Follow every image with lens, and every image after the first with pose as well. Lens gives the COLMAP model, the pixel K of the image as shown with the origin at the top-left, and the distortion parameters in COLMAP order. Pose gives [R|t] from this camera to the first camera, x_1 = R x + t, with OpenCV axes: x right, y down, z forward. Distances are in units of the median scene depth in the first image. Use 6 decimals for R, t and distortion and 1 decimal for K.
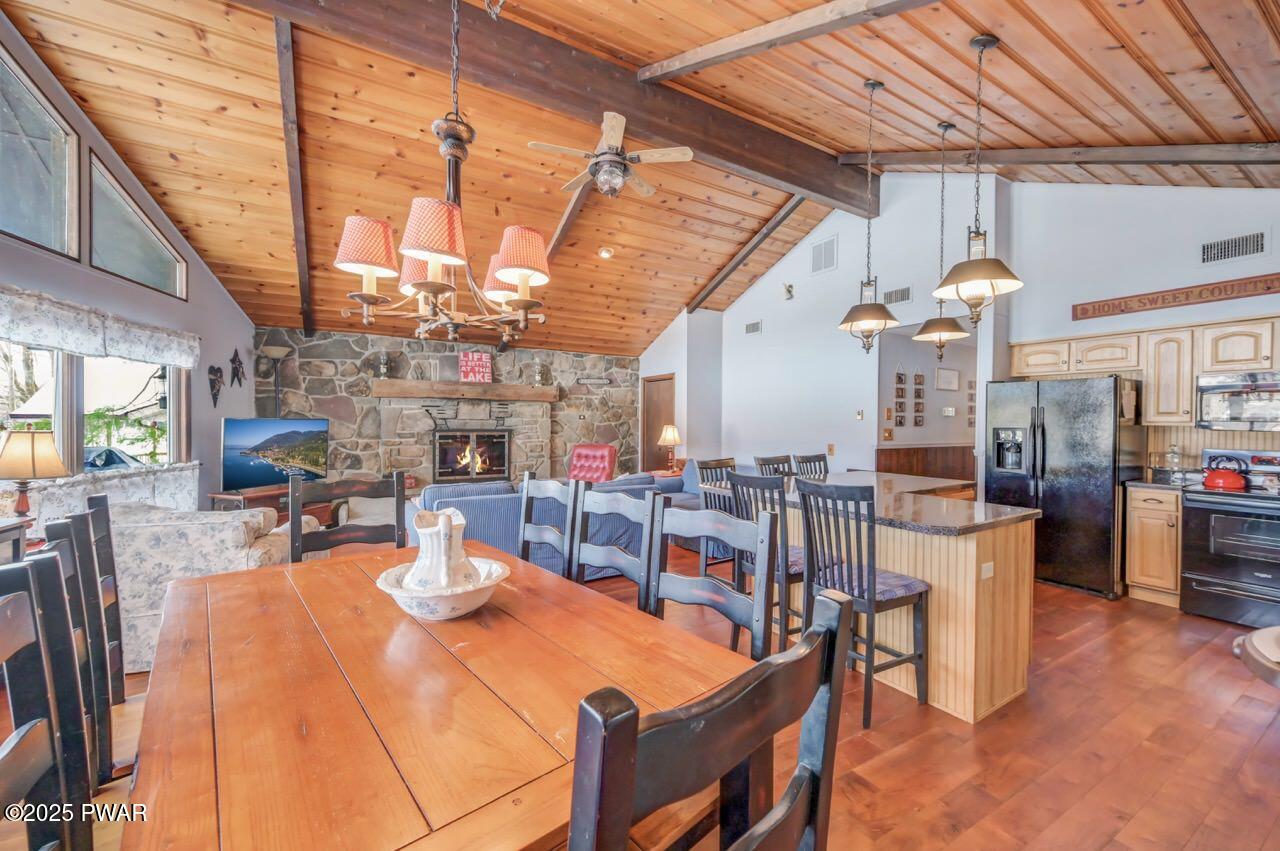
lens RADIAL K [[505.7, 0, 636.3], [0, 505.7, 424.5], [0, 0, 1]] dist [-0.001848, 0.000991]
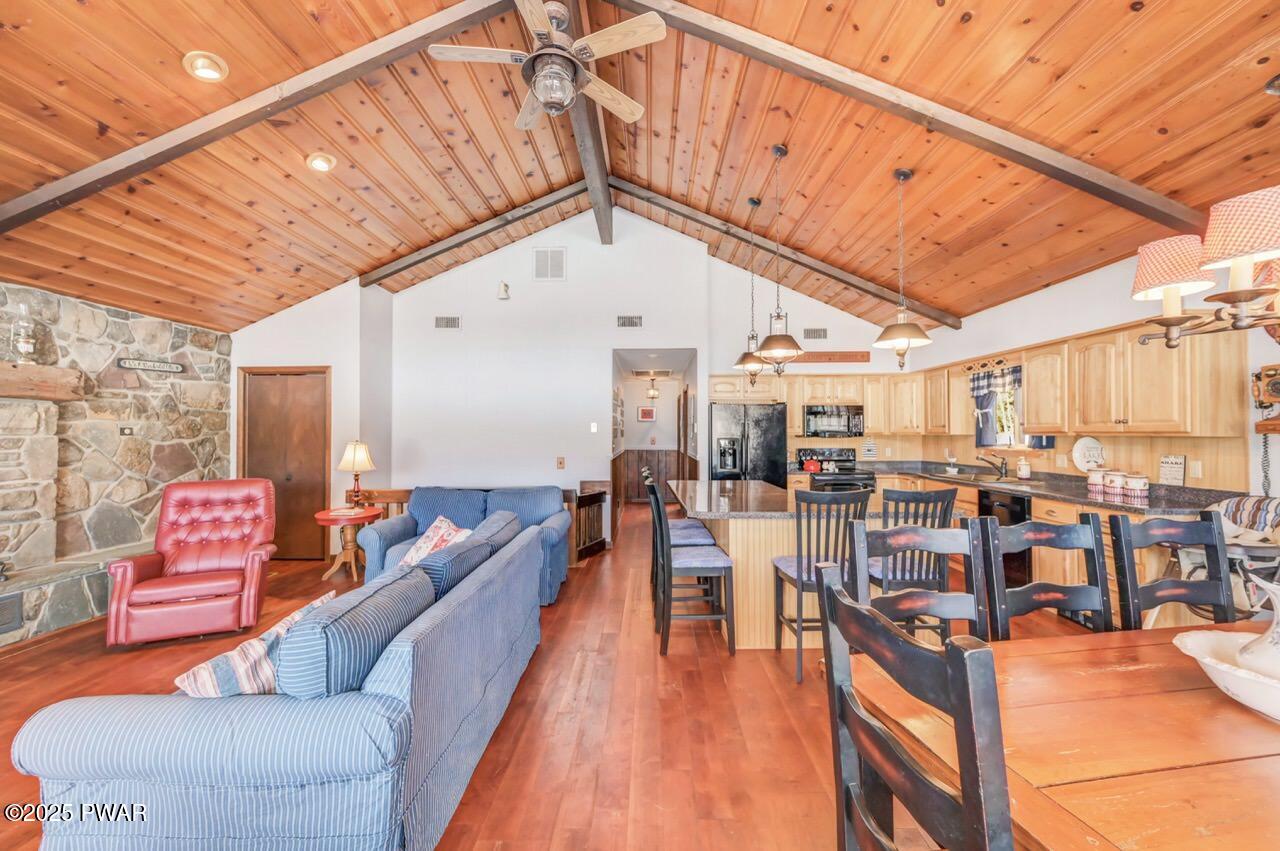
lens RADIAL K [[505.7, 0, 643.9], [0, 505.7, 423.5], [0, 0, 1]] dist [-0.001848, 0.000991]
pose [[0.524697, 0.005534, 0.851271, -0.296902], [0.011829, 0.999835, -0.013791, -0.009629], [-0.851207, 0.017306, 0.524545, 0.282479]]
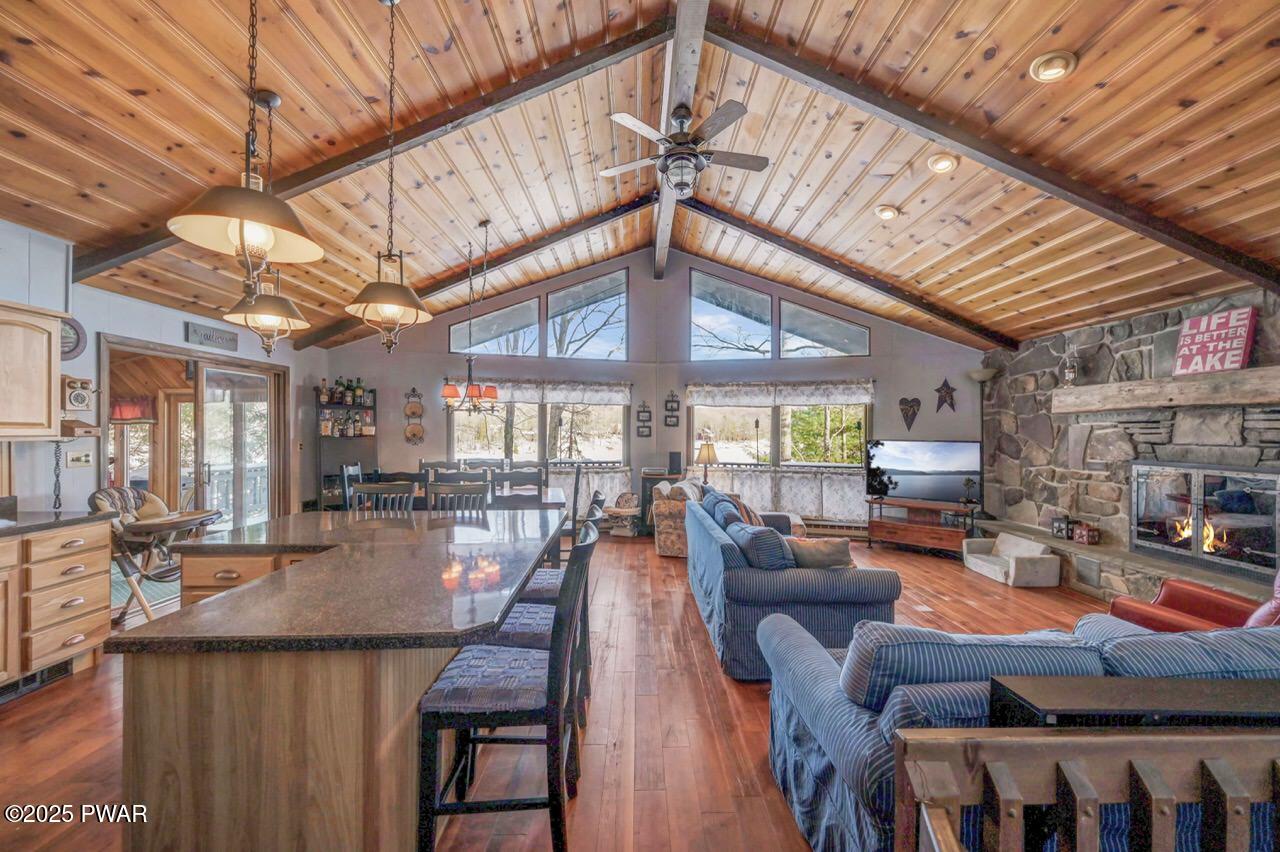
lens RADIAL K [[505.7, 0, 644.1], [0, 505.7, 430.3], [0, 0, 1]] dist [-0.001848, 0.000991]
pose [[-0.507672, -0.011936, -0.861468, 0.393214], [-0.014586, 0.999880, -0.005258, -0.013071], [0.861427, 0.009896, -0.507785, 0.729599]]
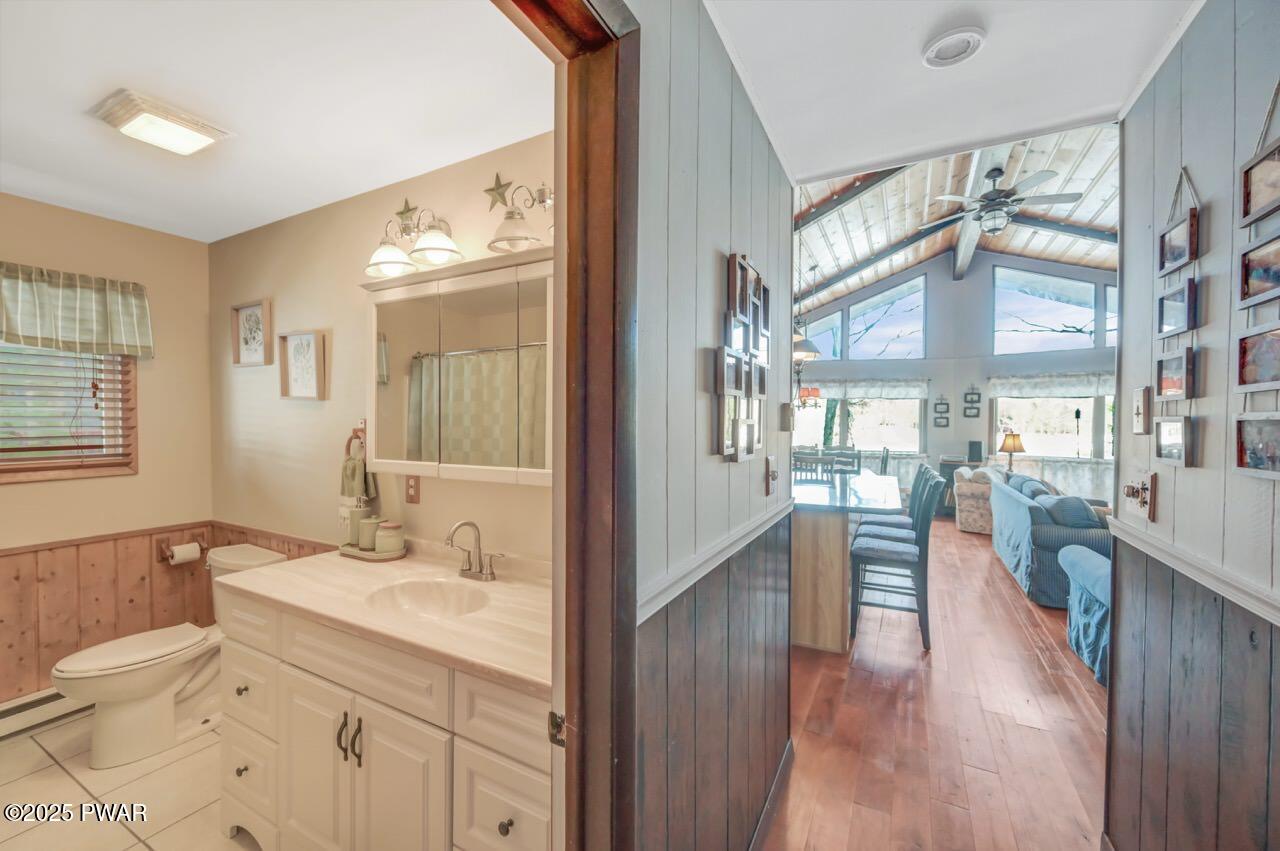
lens RADIAL K [[505.7, 0, 640.3], [0, 505.7, 429.4], [0, 0, 1]] dist [-0.001848, 0.000991]
pose [[-0.860328, -0.002922, -0.509733, 0.640418], [-0.015005, 0.999695, 0.019595, -0.011953], [0.509520, 0.024506, -0.860110, 0.827344]]
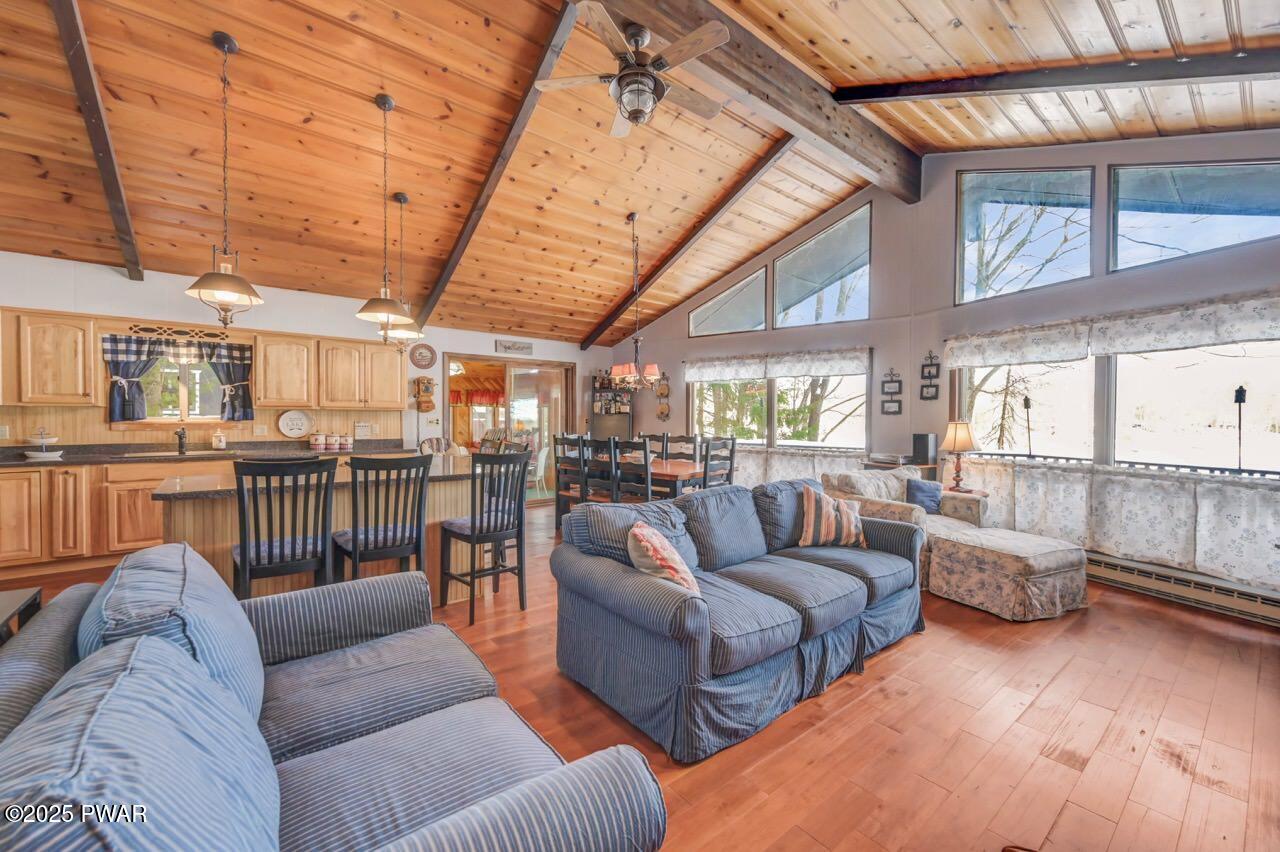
lens RADIAL K [[505.7, 0, 639.2], [0, 505.7, 428.9], [0, 0, 1]] dist [-0.001848, 0.000991]
pose [[-0.992966, -0.012889, -0.117700, 0.018908], [-0.015957, 0.999556, 0.025164, 0.003078], [0.117323, 0.026865, -0.992730, 0.936019]]
